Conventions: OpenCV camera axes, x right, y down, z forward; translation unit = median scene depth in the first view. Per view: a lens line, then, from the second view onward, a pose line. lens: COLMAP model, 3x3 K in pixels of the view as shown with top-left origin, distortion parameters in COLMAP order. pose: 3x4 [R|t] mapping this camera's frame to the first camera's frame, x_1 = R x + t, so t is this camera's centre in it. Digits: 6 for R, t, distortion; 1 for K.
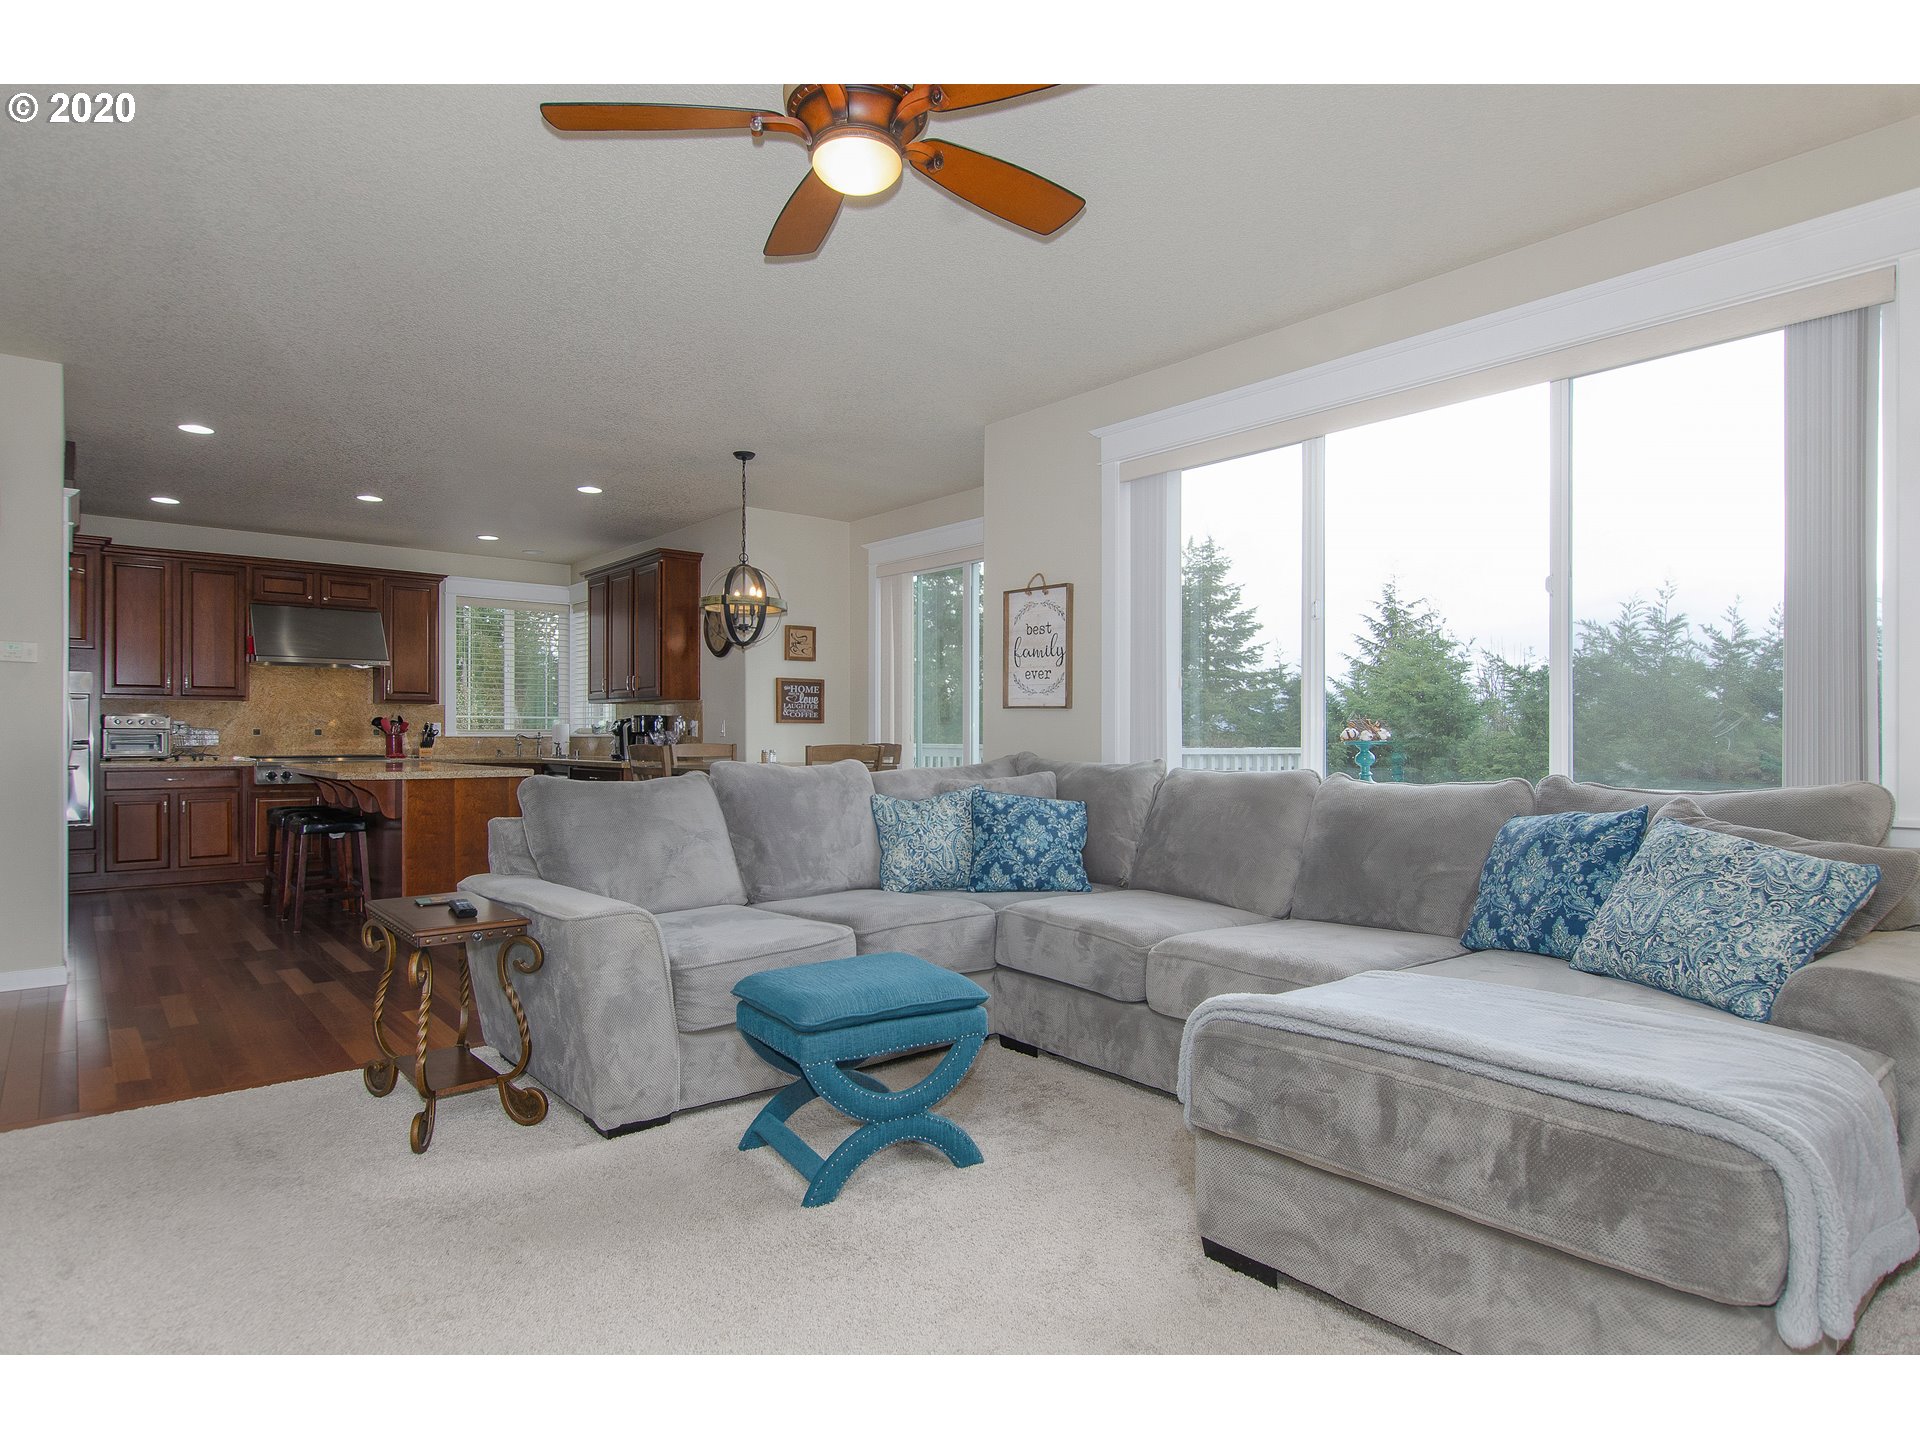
lens RADIAL K [[1013.3, 0, 946.6], [0, 1013.3, 731.6], [0, 0, 1]] dist [-0.002604, -0.000896]
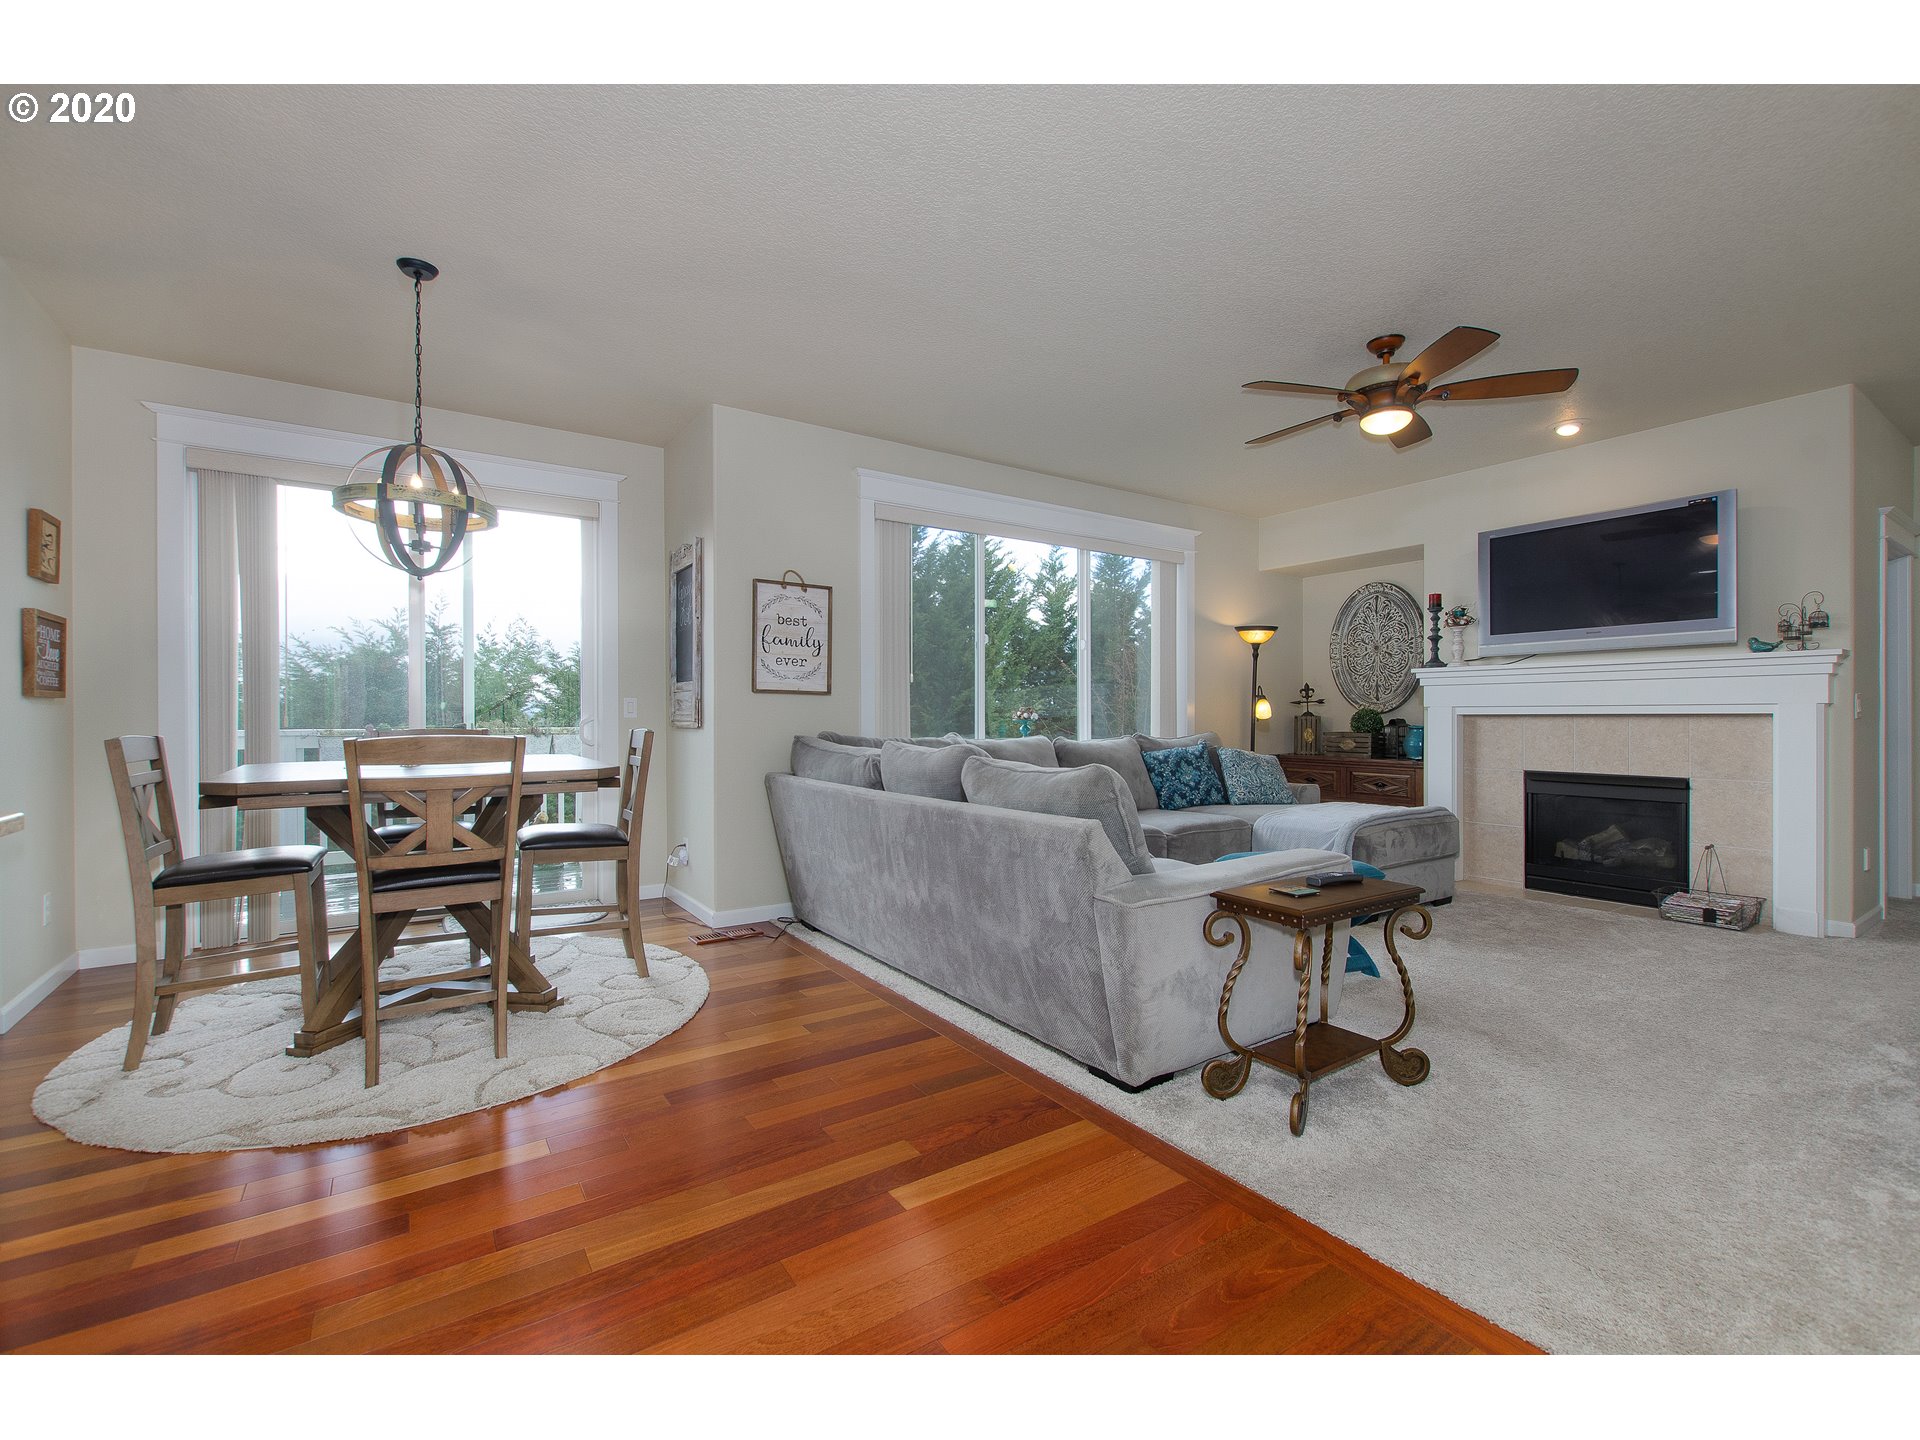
lens RADIAL K [[823.8, 0, 960.5], [0, 823.8, 715.8], [0, 0, 1]] dist [0.001529, -0.002503]
pose [[0.105799, 0.002069, 0.994385, -0.511341], [0.002239, 0.999995, -0.002319, 0.003569], [-0.994385, 0.002472, 0.105794, 0.466453]]
